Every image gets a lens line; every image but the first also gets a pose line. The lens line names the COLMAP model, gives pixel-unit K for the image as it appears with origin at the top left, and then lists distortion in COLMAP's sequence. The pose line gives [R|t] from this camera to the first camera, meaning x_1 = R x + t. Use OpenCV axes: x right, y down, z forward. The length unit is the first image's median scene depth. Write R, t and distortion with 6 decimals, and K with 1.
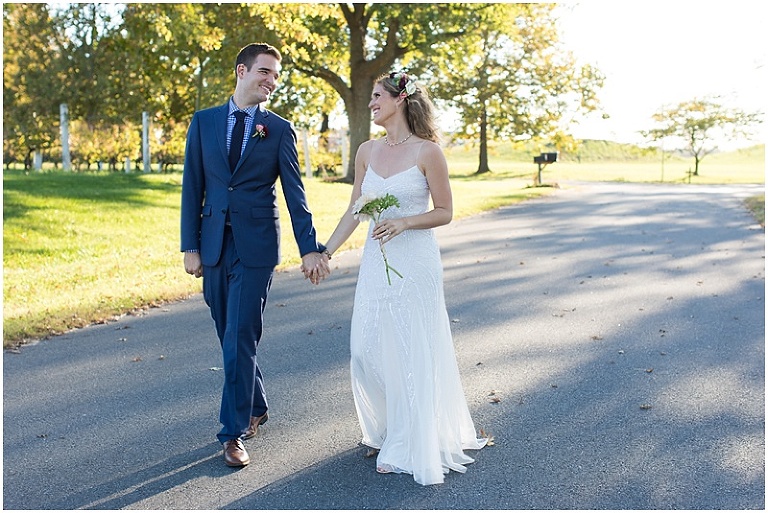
lens RADIAL K [[1168.3, 0, 382.6], [0, 1168.3, 238.1], [0, 0, 1]] dist [-0.022244, 0.031281]
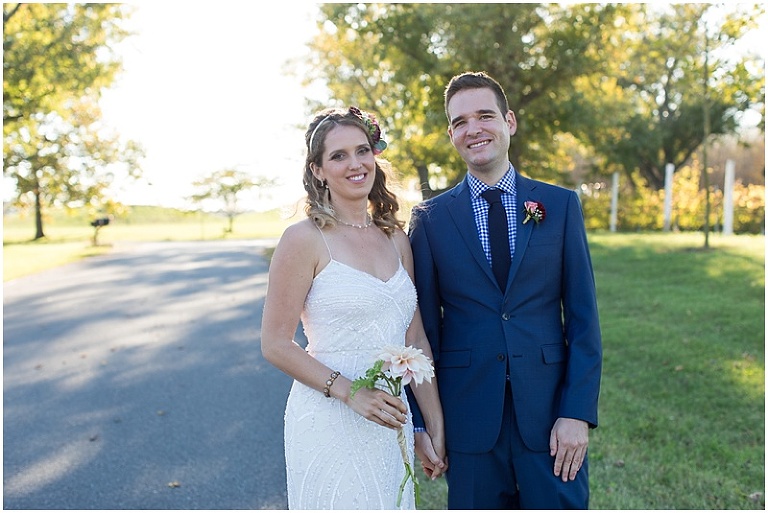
lens RADIAL K [[1168.3, 0, 382.6], [0, 1168.3, 238.1], [0, 0, 1]] dist [-0.022244, 0.031281]
pose [[0.922038, -0.042099, 0.384804, -0.038645], [0.062744, 0.997177, -0.041248, 0.009227], [-0.381981, 0.062176, 0.922076, -0.128413]]
